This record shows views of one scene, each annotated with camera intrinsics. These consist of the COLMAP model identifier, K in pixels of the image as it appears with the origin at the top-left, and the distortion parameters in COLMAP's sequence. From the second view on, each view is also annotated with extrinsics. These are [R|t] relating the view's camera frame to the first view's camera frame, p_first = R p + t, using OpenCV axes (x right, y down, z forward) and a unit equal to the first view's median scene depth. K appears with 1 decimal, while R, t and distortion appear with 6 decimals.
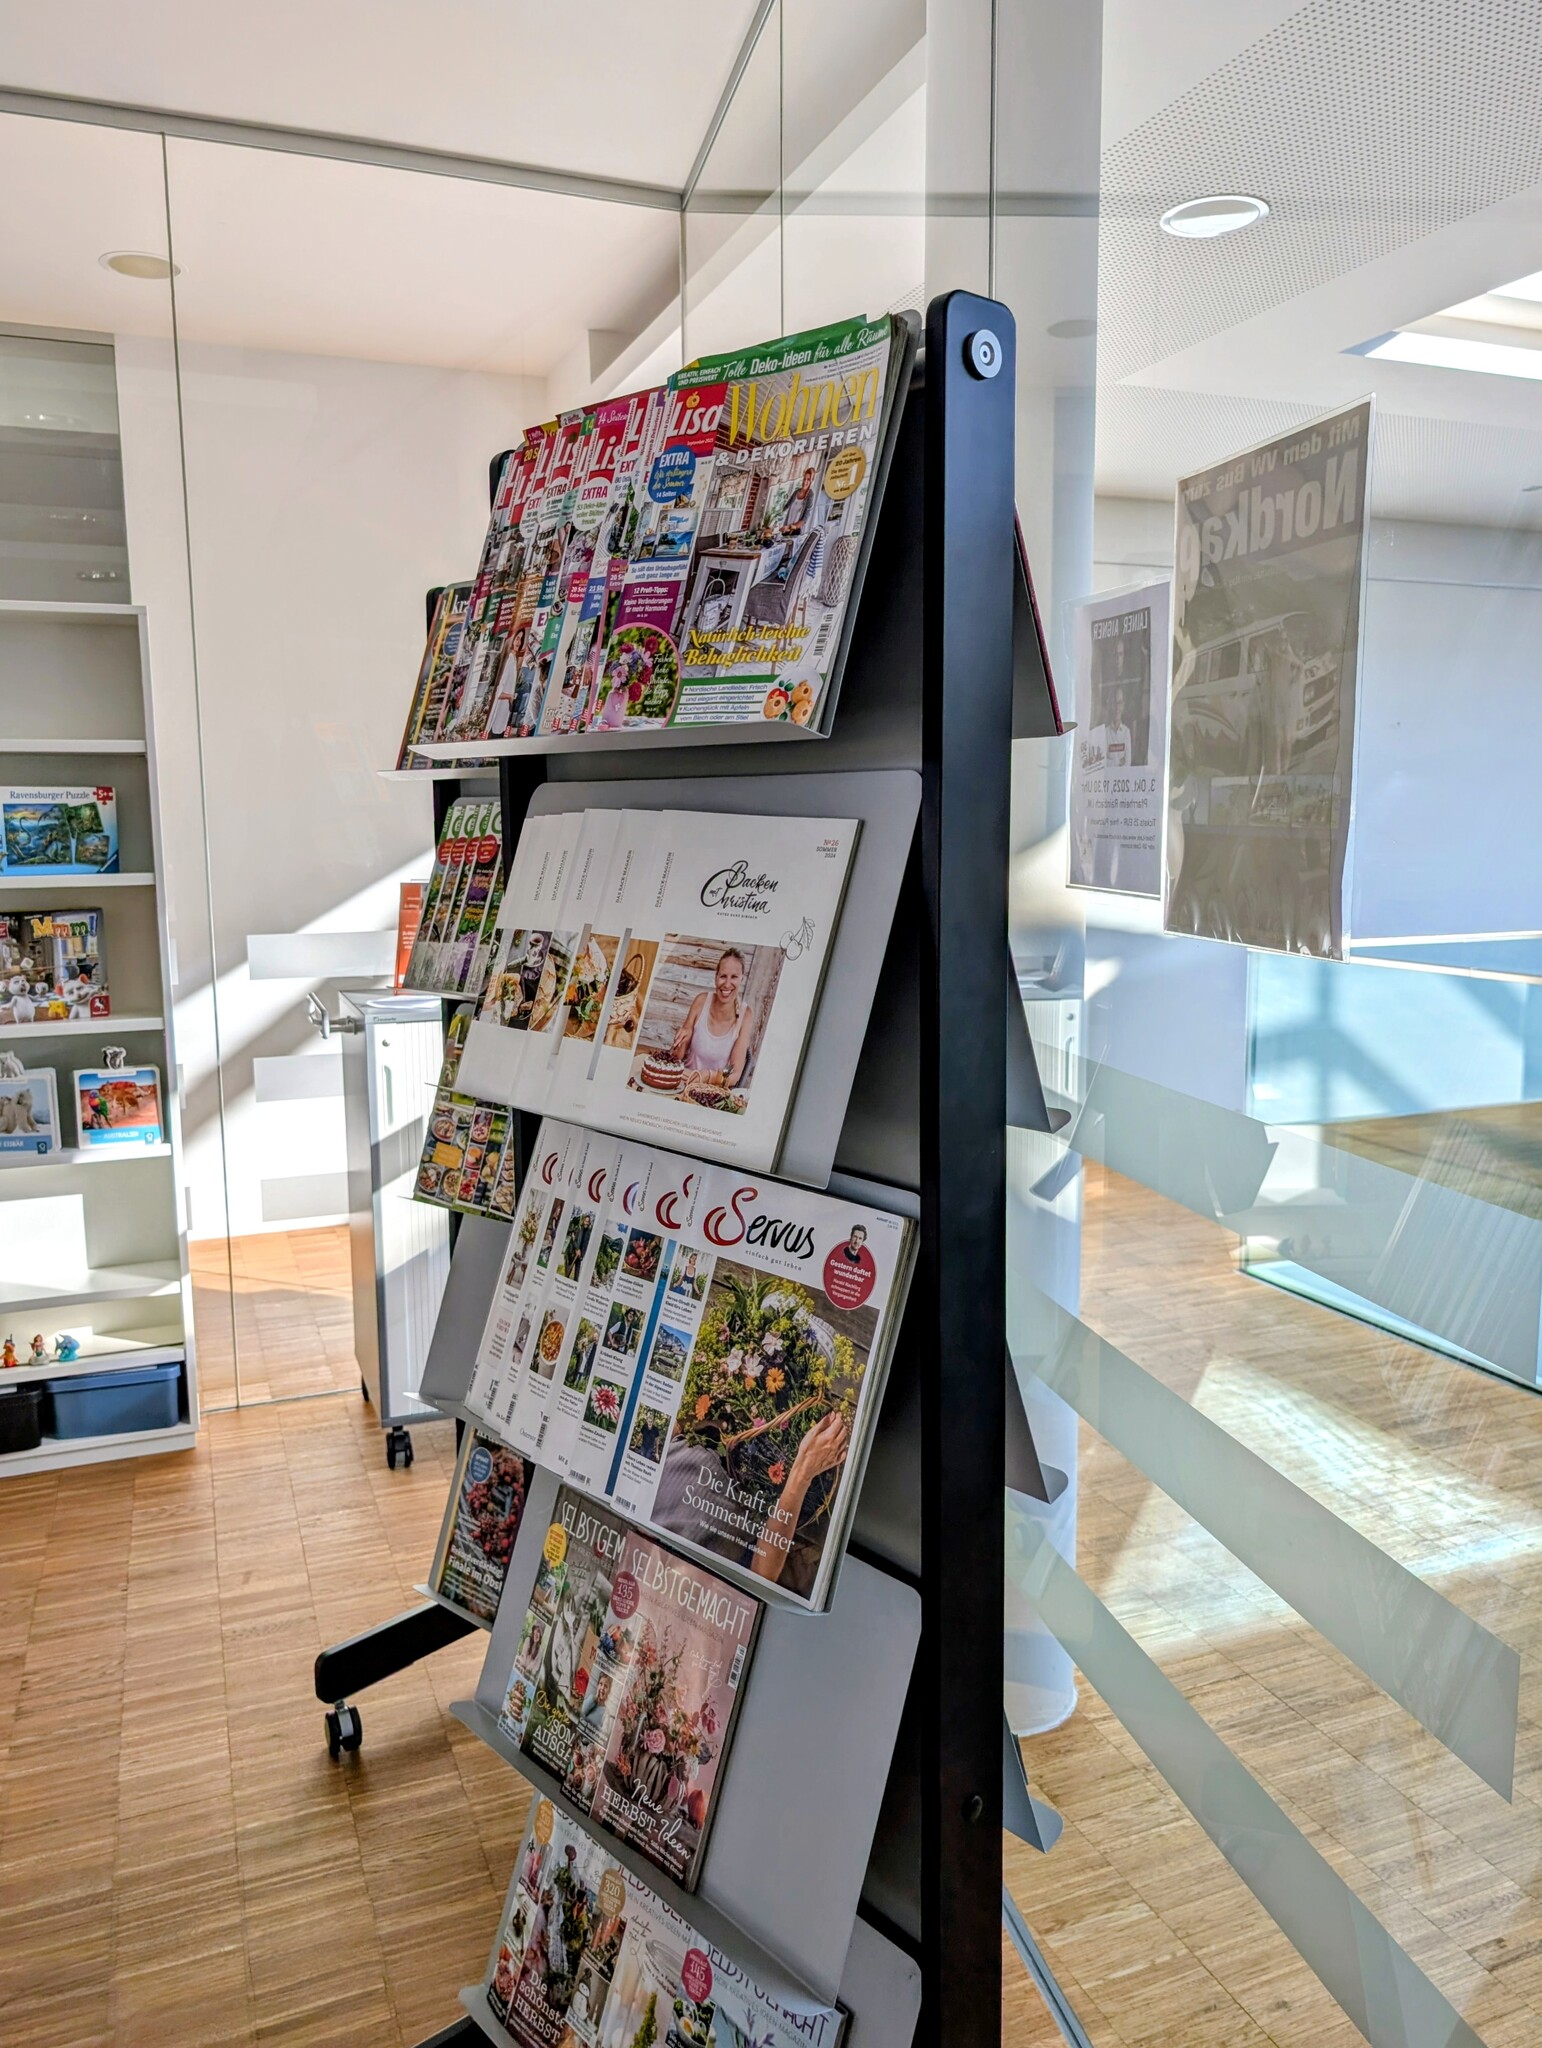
lens RADIAL K [[1505.5, 0, 770.8], [0, 1505.5, 1032.1], [0, 0, 1]] dist [0.020881, -0.017911]
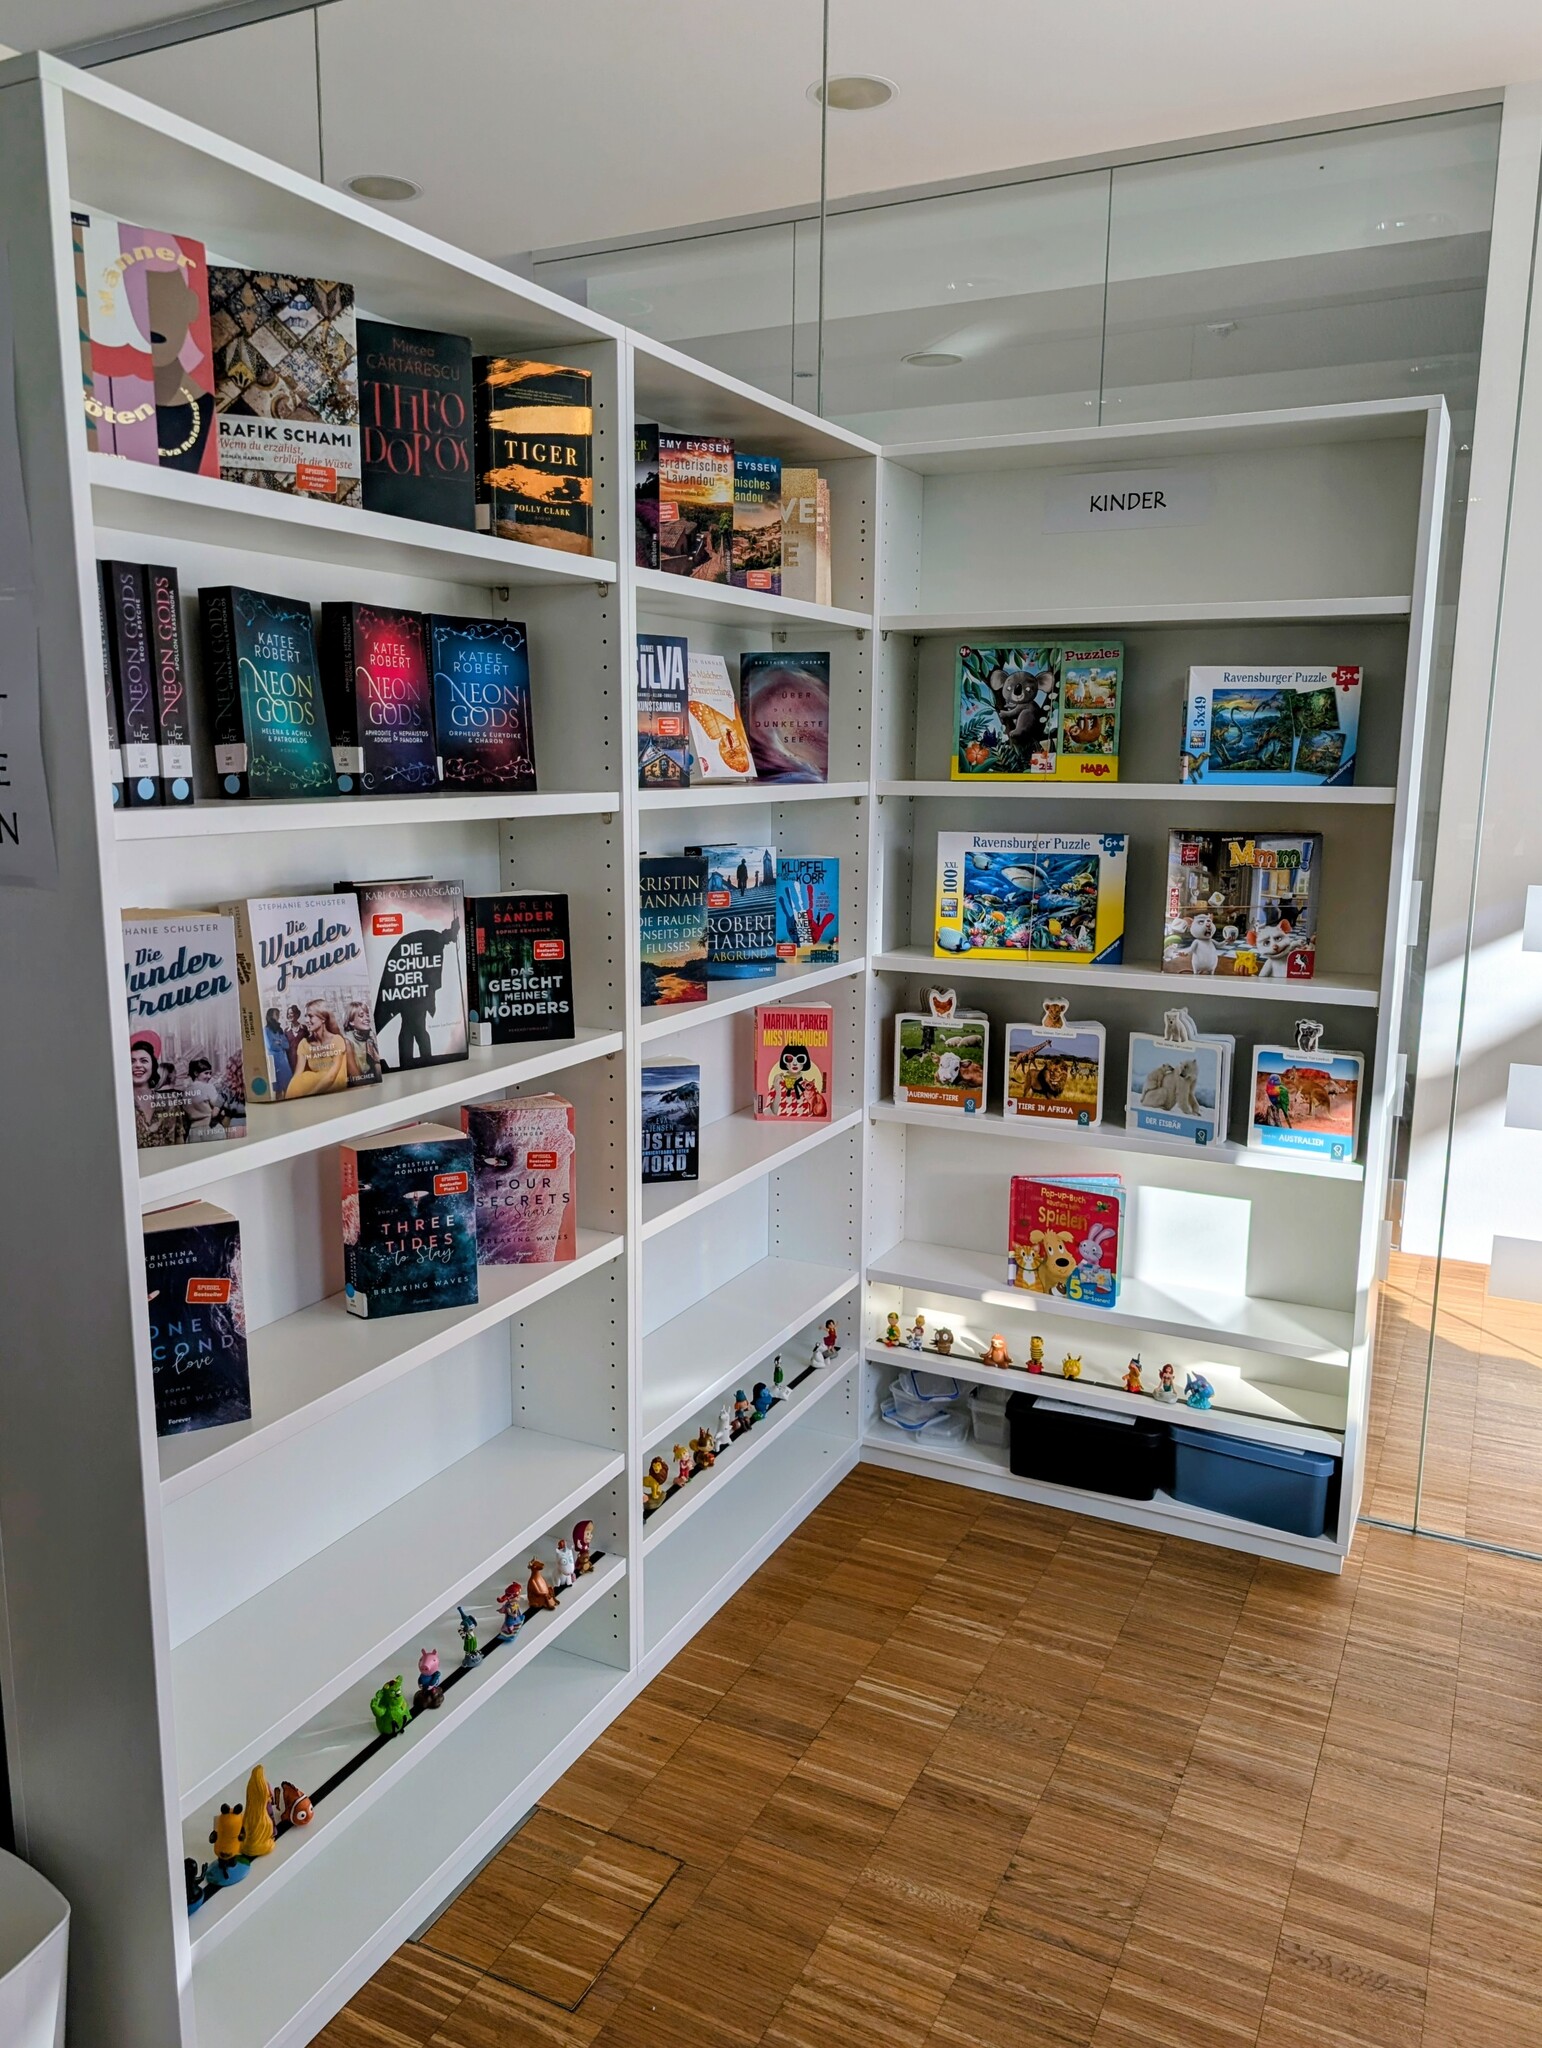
lens RADIAL K [[1505.5, 0, 762.5], [0, 1505.5, 1012.5], [0, 0, 1]] dist [0.020881, -0.017911]
pose [[0.659166, 0.145454, -0.737796, -0.067065], [-0.119095, 0.988925, 0.088560, -0.028293], [0.742507, 0.029492, 0.669189, 0.308122]]
